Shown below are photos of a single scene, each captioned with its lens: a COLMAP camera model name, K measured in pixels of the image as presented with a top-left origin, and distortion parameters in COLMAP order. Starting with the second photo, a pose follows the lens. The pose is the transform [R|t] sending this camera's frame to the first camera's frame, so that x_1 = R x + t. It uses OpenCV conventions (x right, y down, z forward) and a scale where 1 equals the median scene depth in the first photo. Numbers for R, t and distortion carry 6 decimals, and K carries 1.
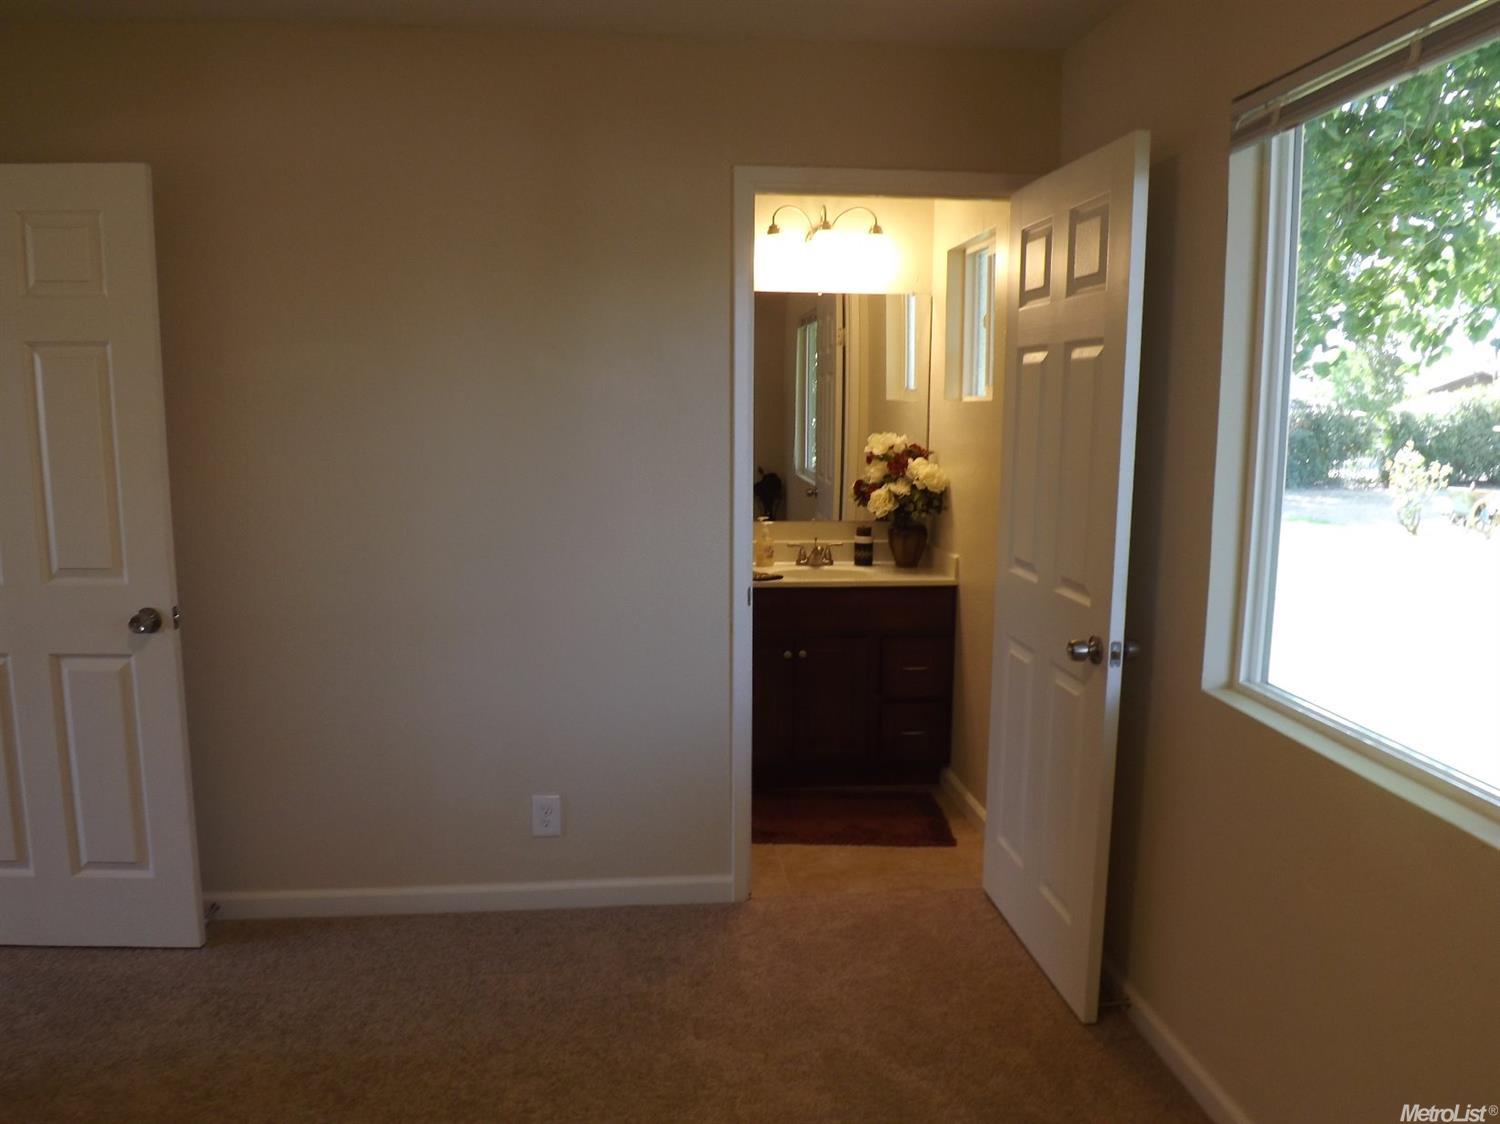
lens RADIAL K [[1085.8, 0, 742.7], [0, 1085.8, 561.9], [0, 0, 1]] dist [-0.055750, 0.005211]
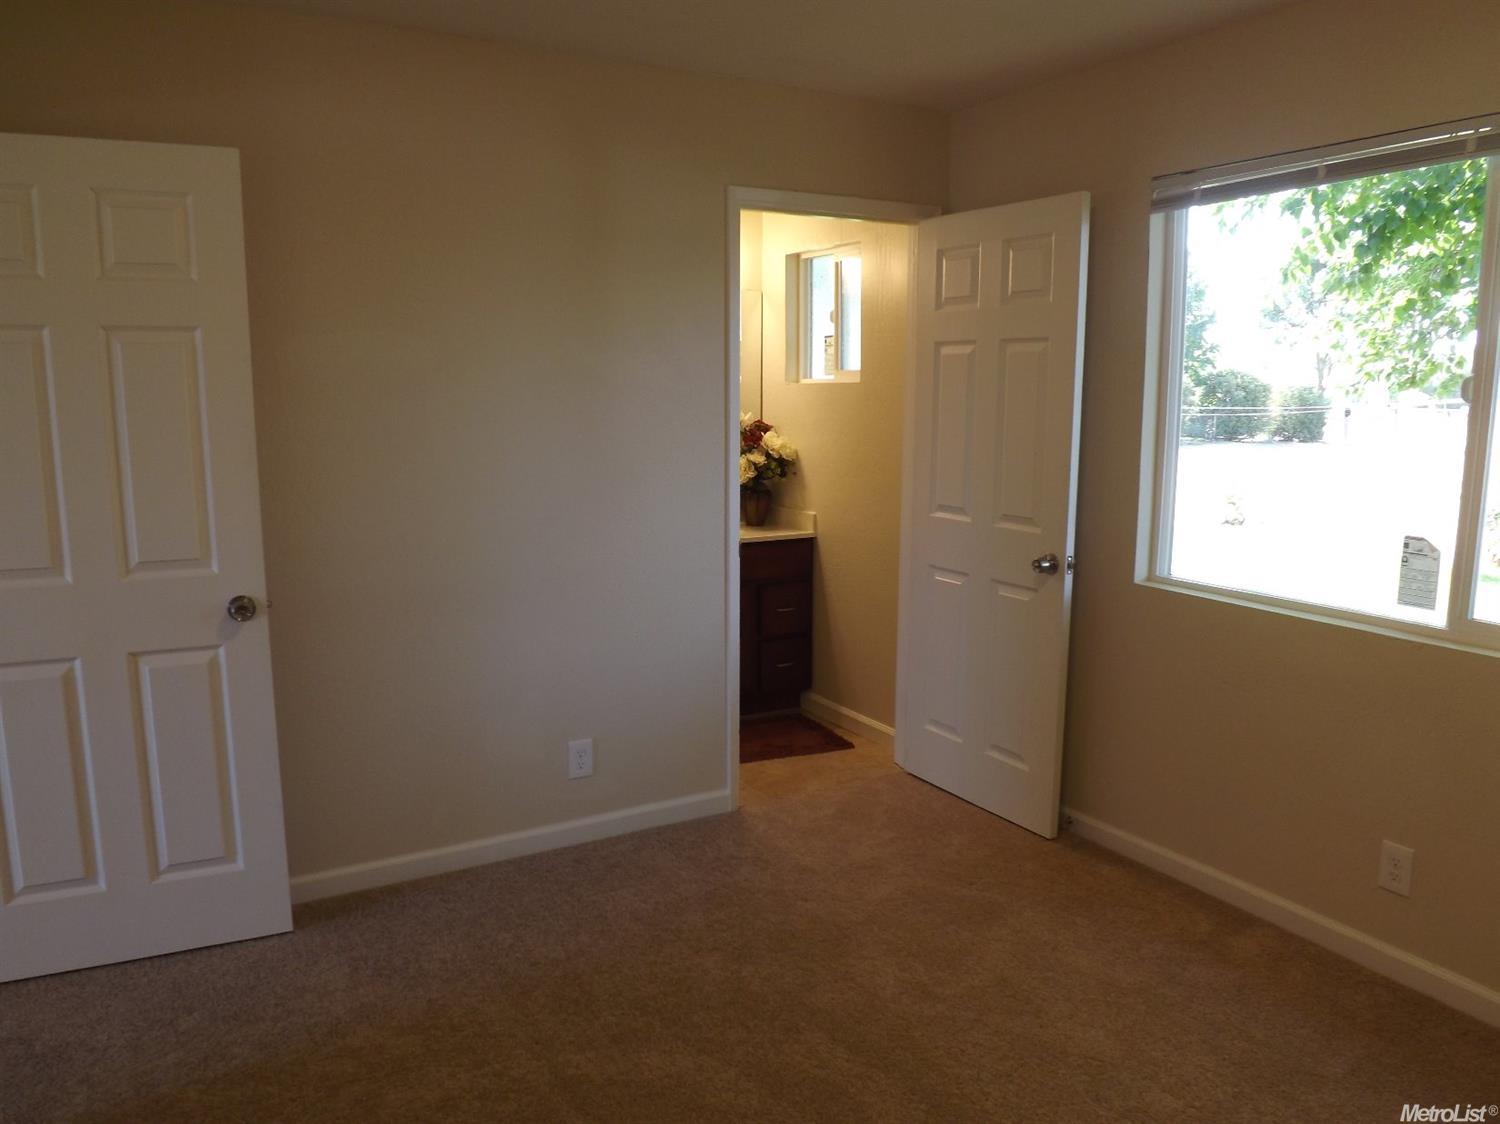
lens RADIAL K [[1075.9, 0, 745.2], [0, 1075.9, 556.5], [0, 0, 1]] dist [-0.066410, 0.002961]
pose [[0.916335, -0.068732, 0.394470, -0.460448], [0.063599, 0.997634, 0.026090, 0.009680], [-0.395330, 0.001181, 0.918538, -0.081699]]
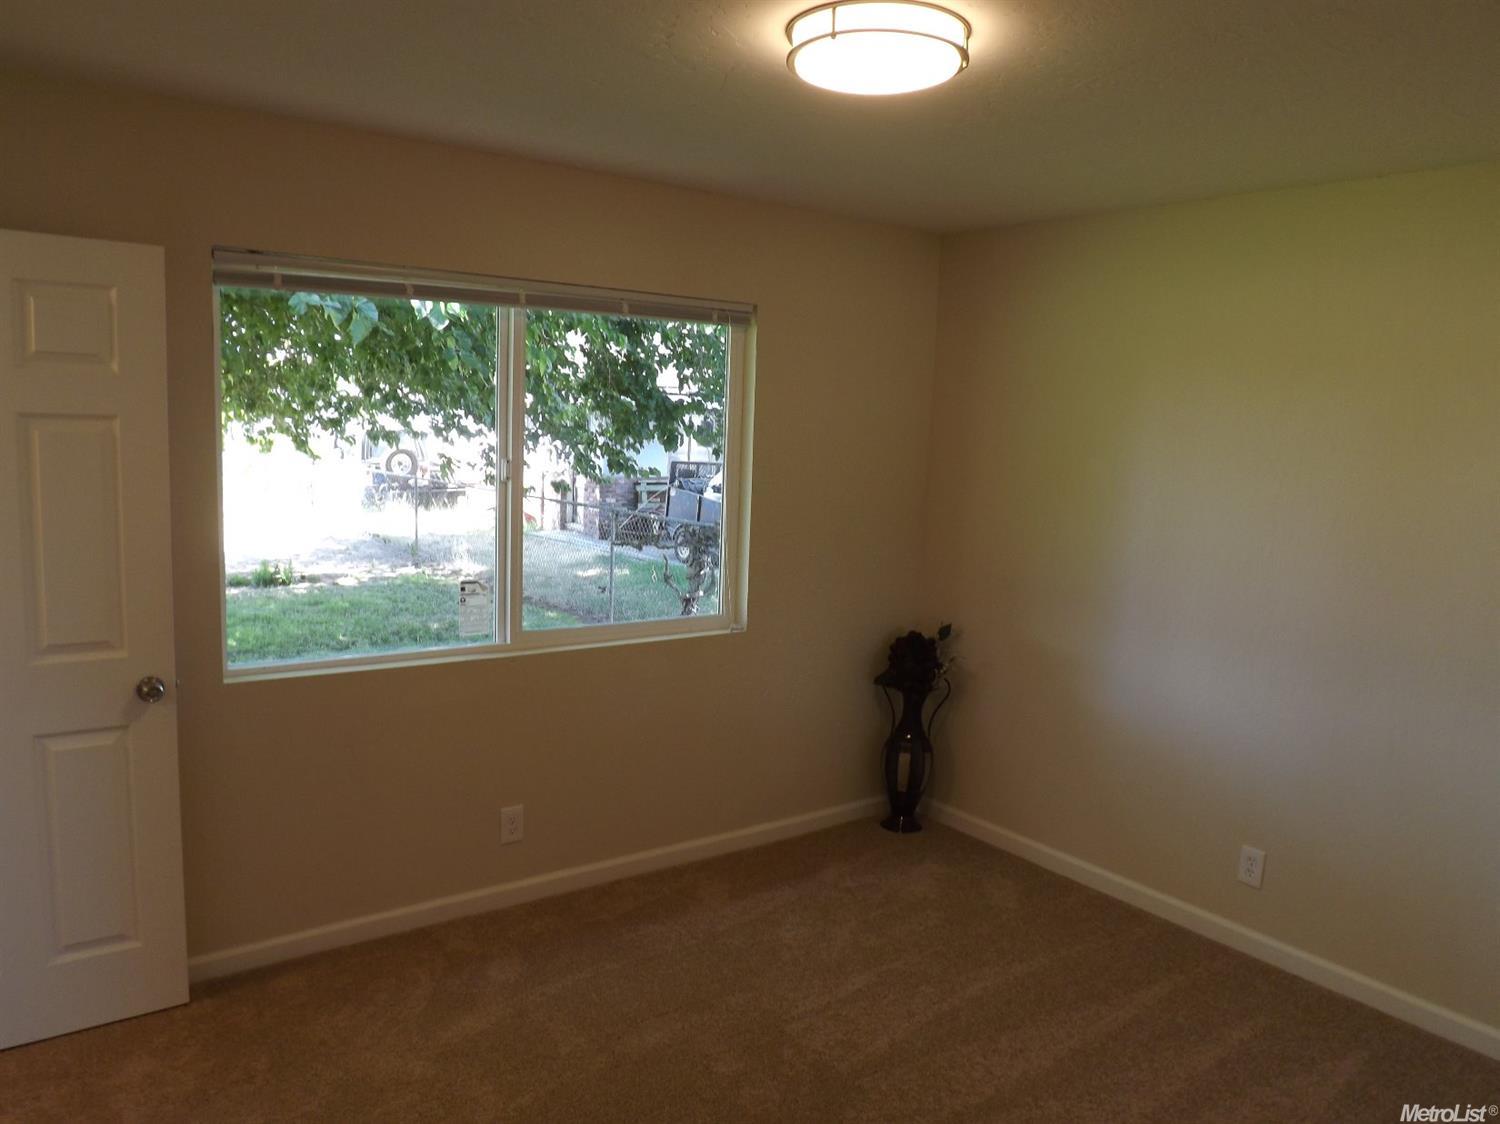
lens RADIAL K [[1075.9, 0, 745.2], [0, 1075.9, 556.5], [0, 0, 1]] dist [-0.066410, 0.002961]
pose [[-0.509270, -0.132430, 0.850356, -0.743778], [0.084259, 0.975670, 0.202408, -0.183183], [-0.856472, 0.174731, -0.485721, 0.790110]]
